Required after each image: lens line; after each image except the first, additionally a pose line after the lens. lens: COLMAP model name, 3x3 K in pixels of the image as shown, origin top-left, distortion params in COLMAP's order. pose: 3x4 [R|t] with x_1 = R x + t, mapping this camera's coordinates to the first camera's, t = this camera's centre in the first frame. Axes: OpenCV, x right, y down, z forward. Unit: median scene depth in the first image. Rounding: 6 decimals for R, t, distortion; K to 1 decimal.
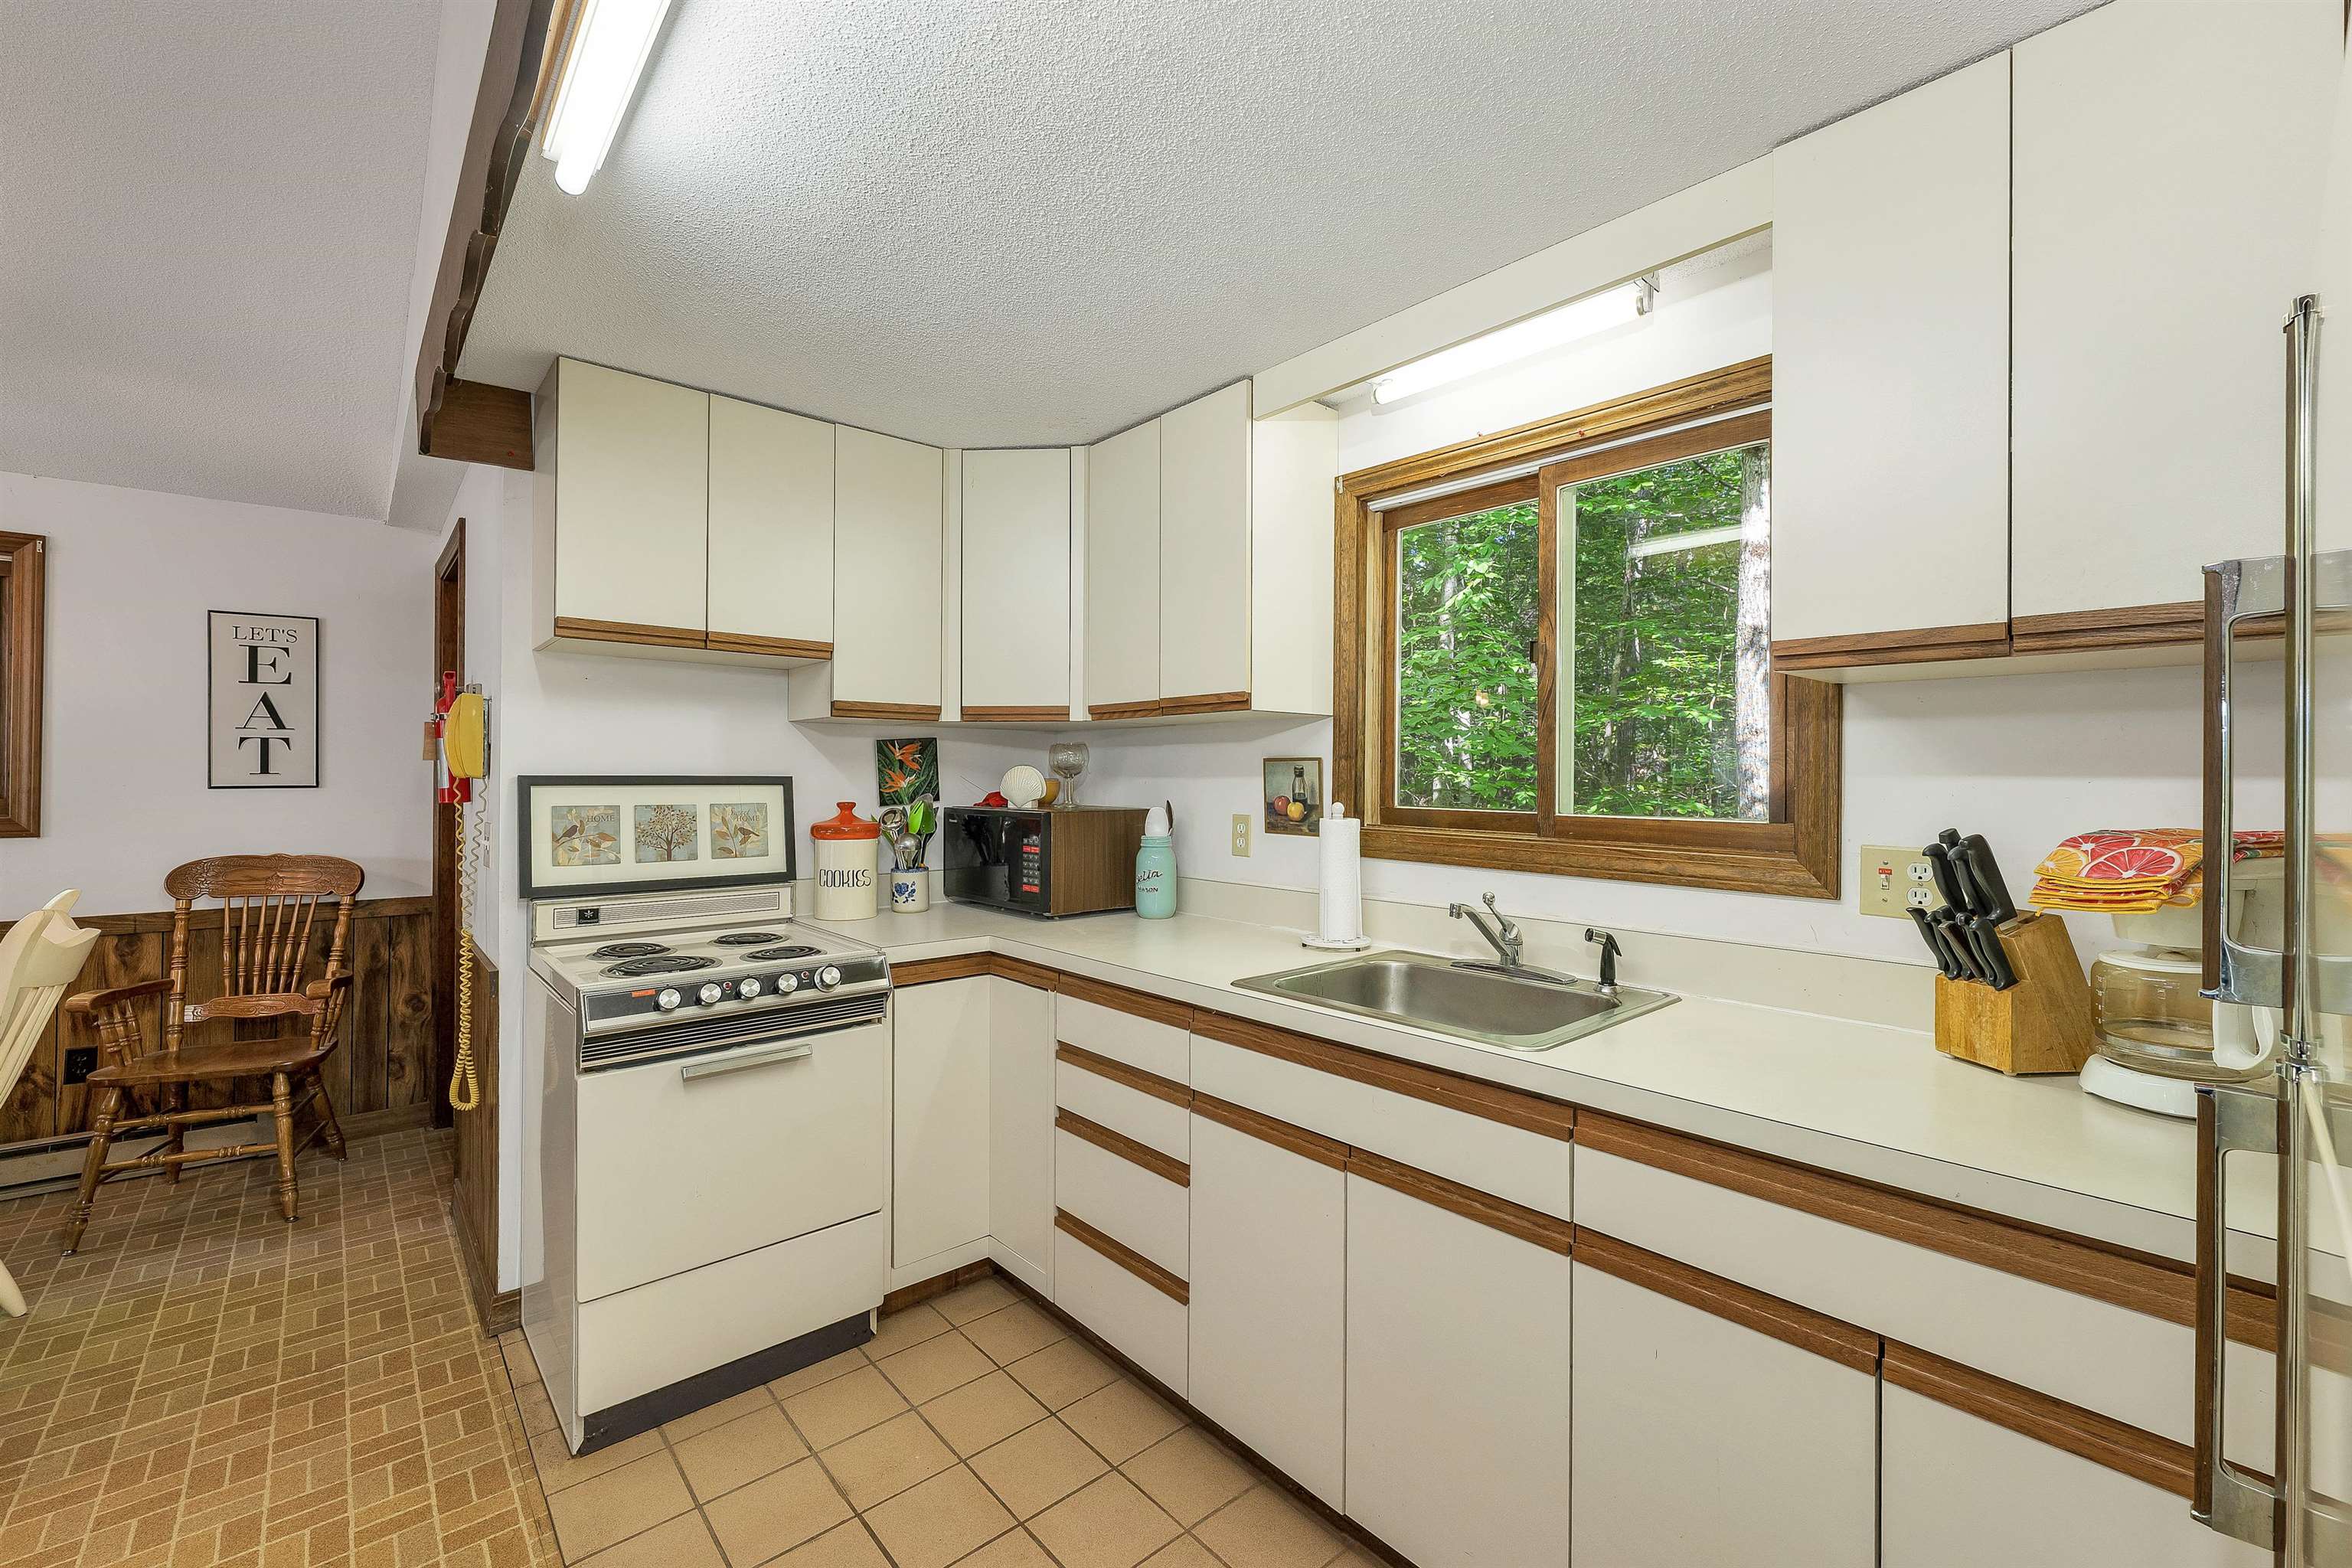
lens RADIAL K [[990.9, 0, 1159.4], [0, 990.9, 759.6], [0, 0, 1]] dist [-0.003360, 0.000447]
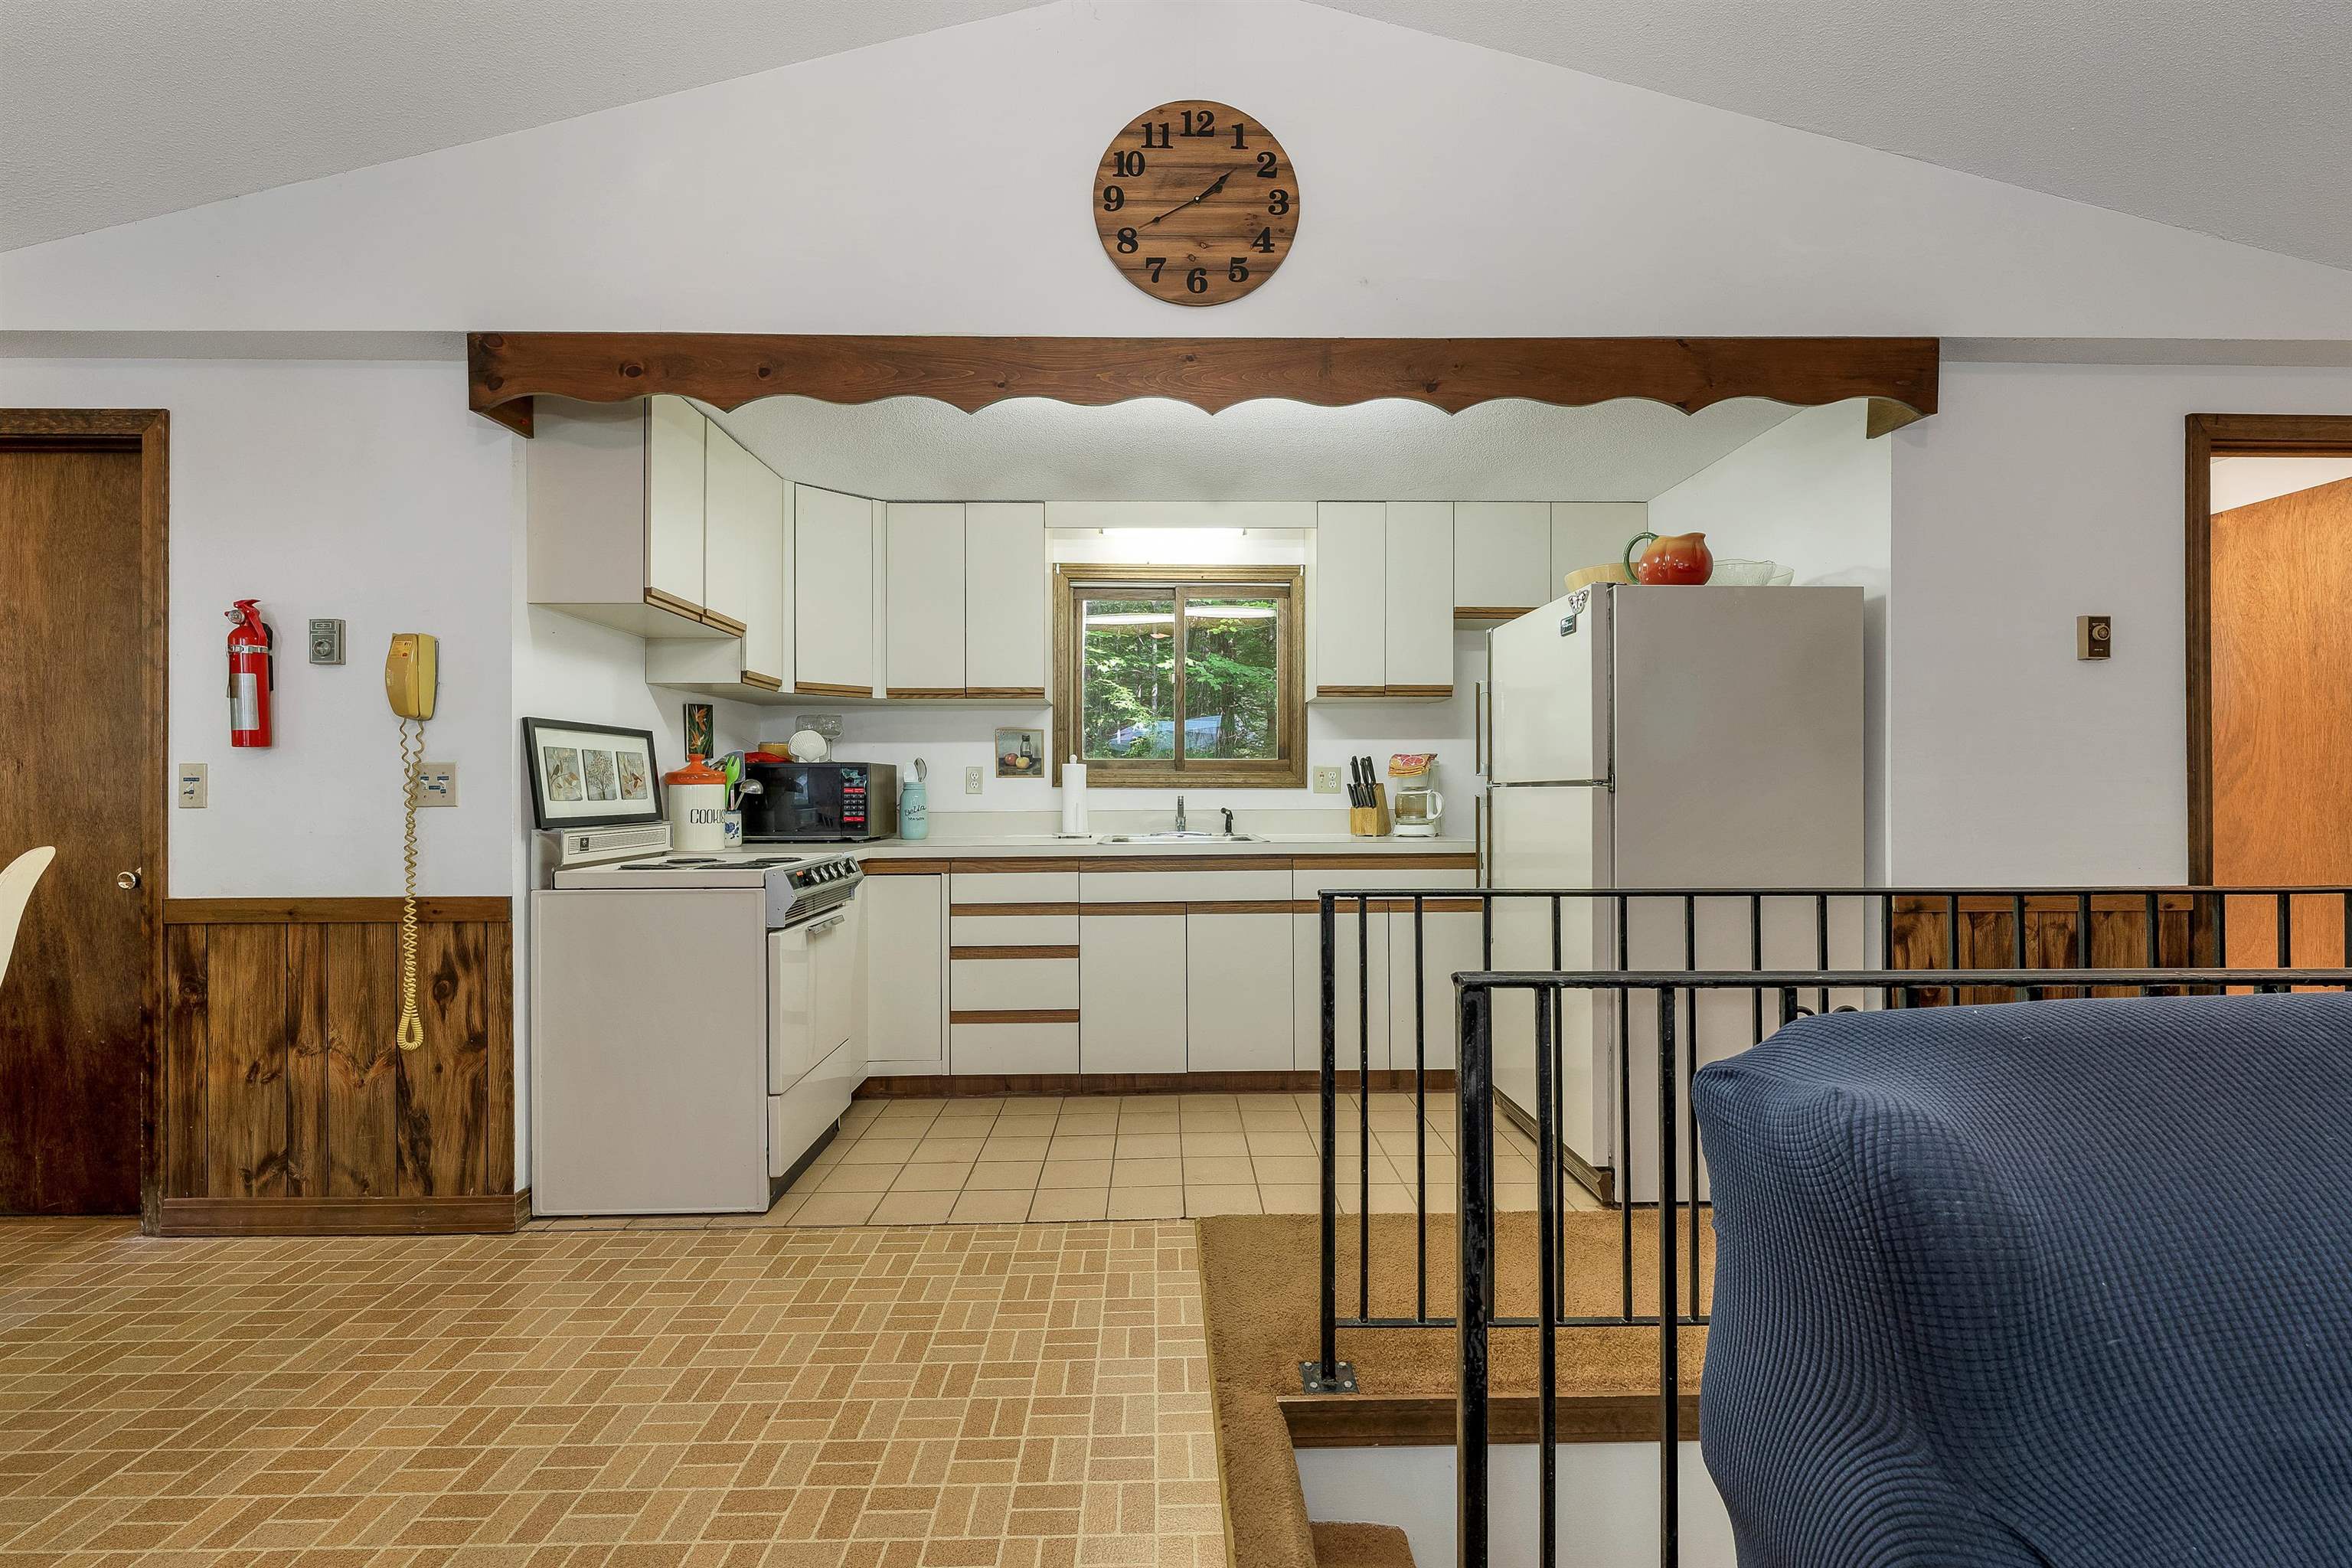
lens RADIAL K [[990.9, 0, 1191.5], [0, 990.9, 783.6], [0, 0, 1]] dist [-0.003360, 0.000447]
pose [[0.628023, -0.004564, 0.778181, -0.959920], [-0.004901, 0.999940, 0.009819, 0.069887], [-0.778179, -0.009981, 0.627963, -0.235870]]
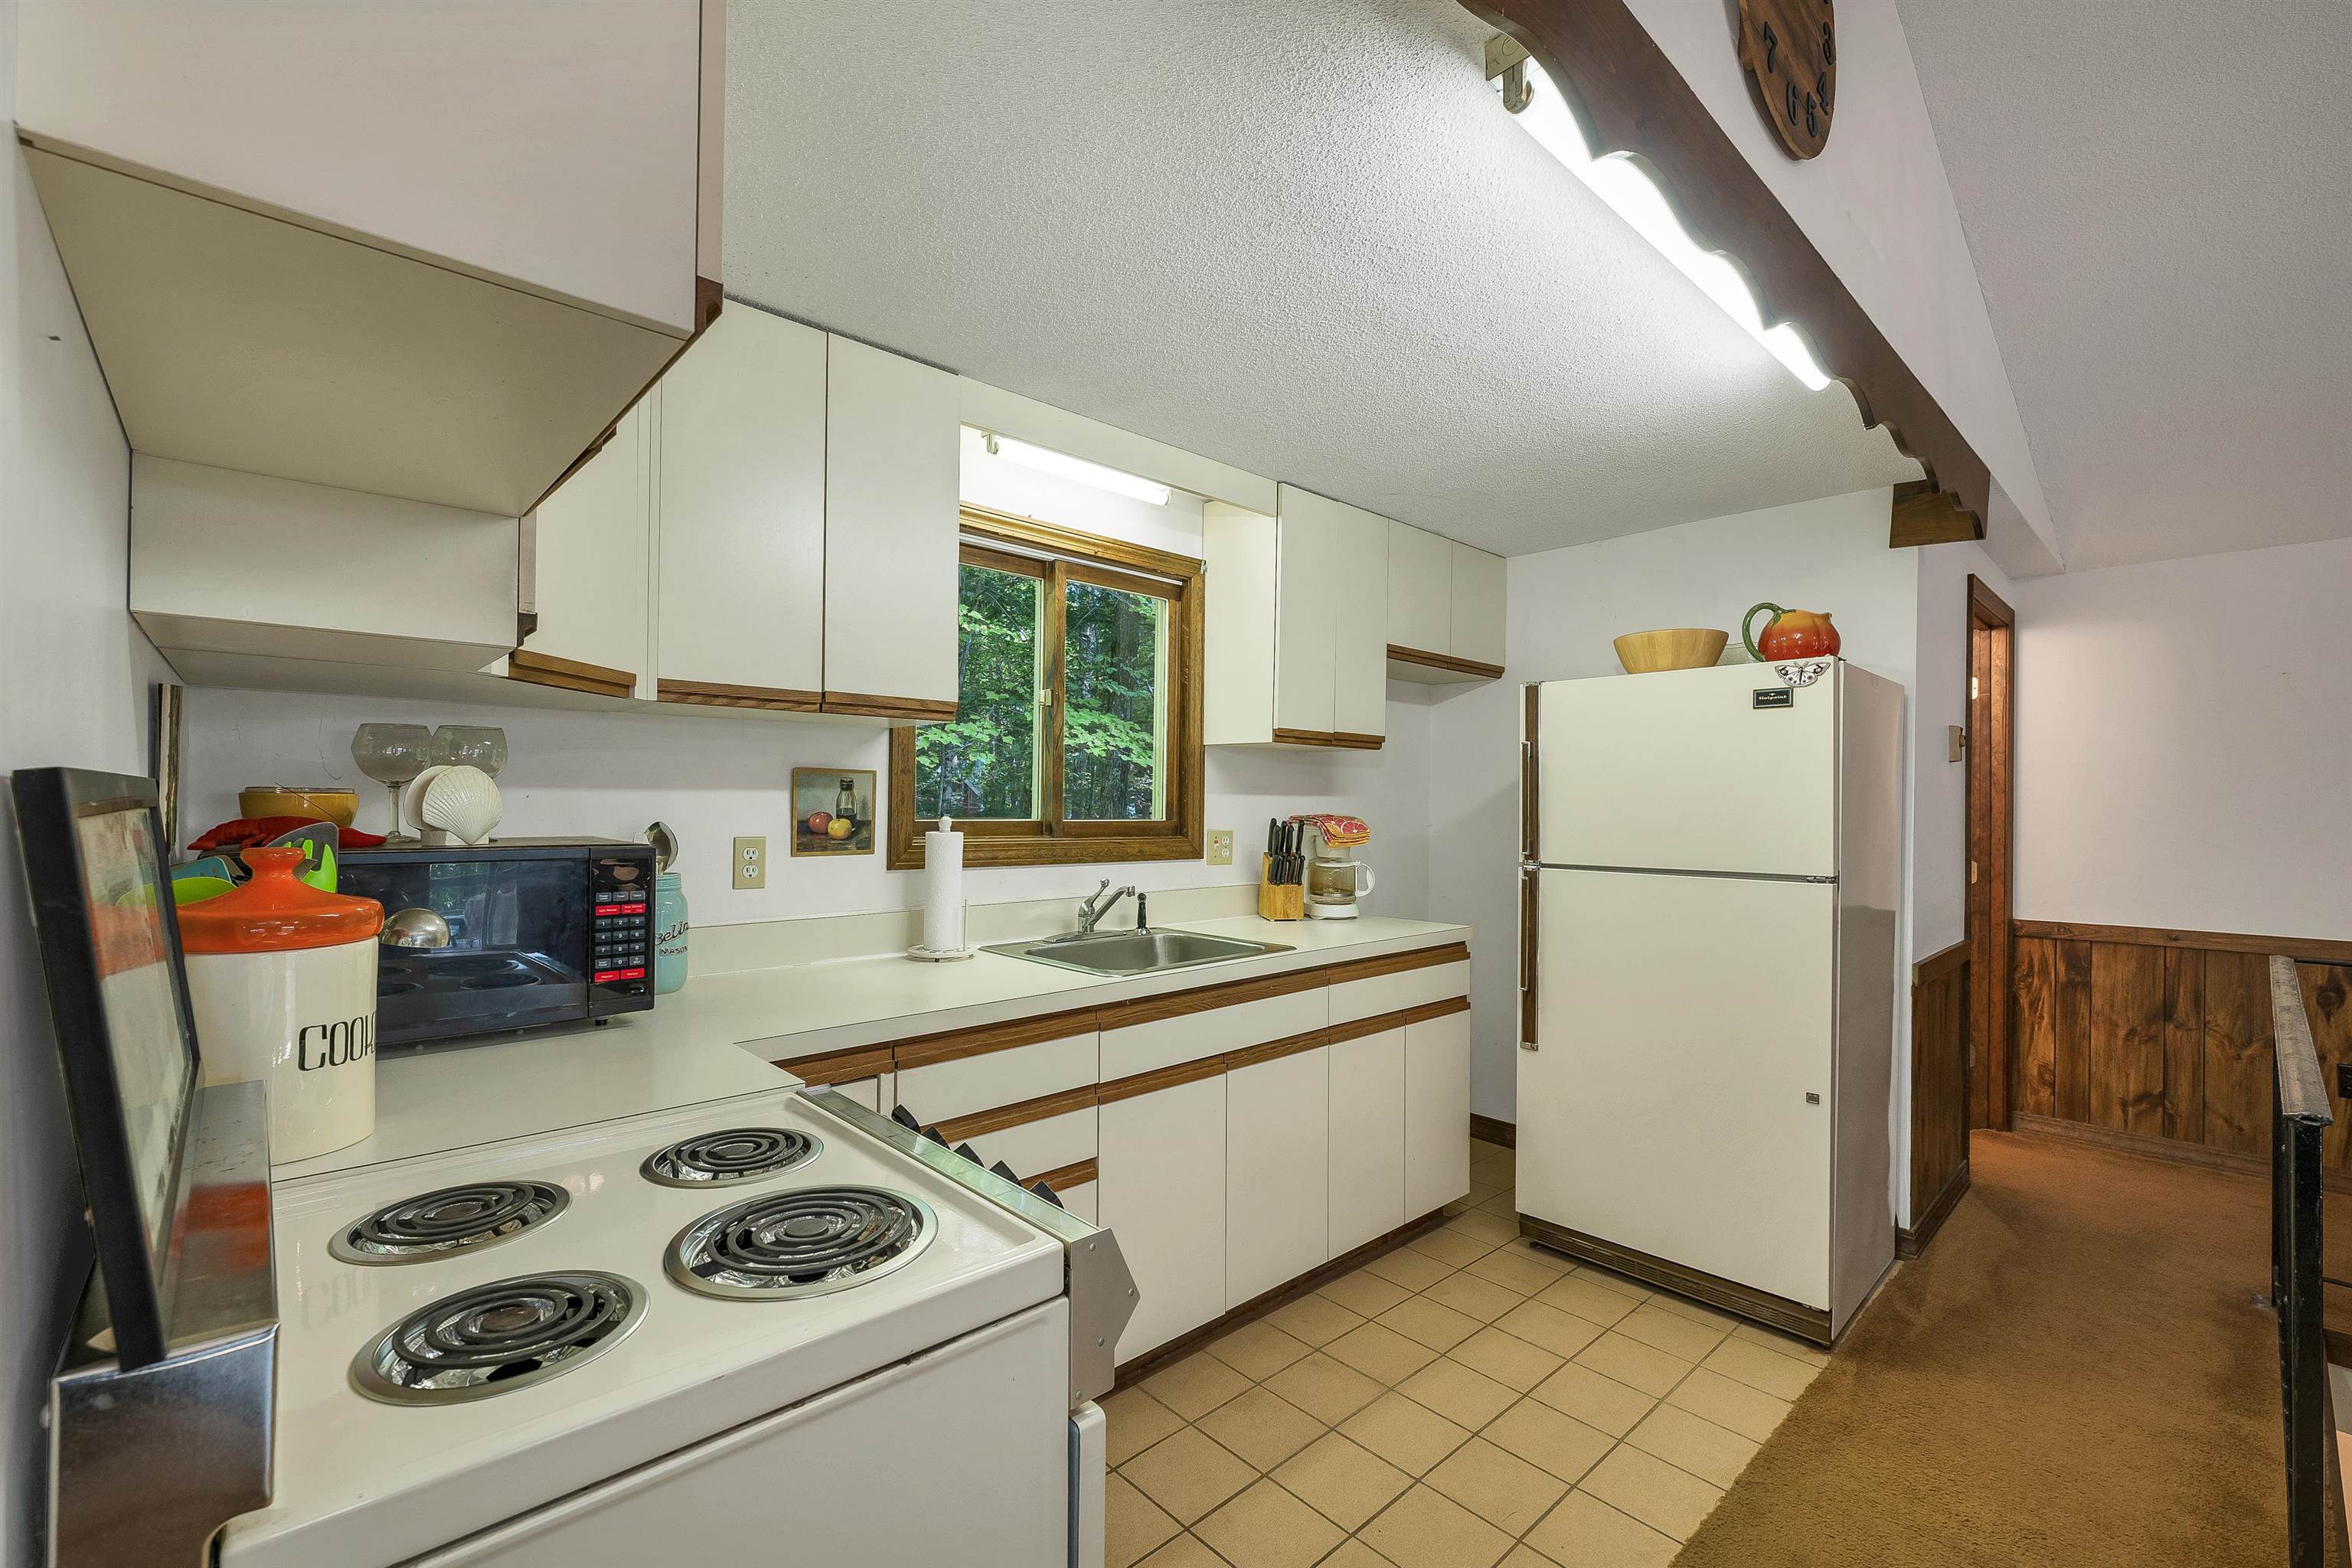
lens RADIAL K [[990.9, 0, 1175.6], [0, 990.9, 801.2], [0, 0, 1]] dist [-0.003360, 0.000447]
pose [[-0.039743, -0.006038, 0.999192, -0.787194], [-0.025418, 0.999664, 0.005030, 0.014943], [-0.998887, -0.025198, -0.039883, 0.736126]]
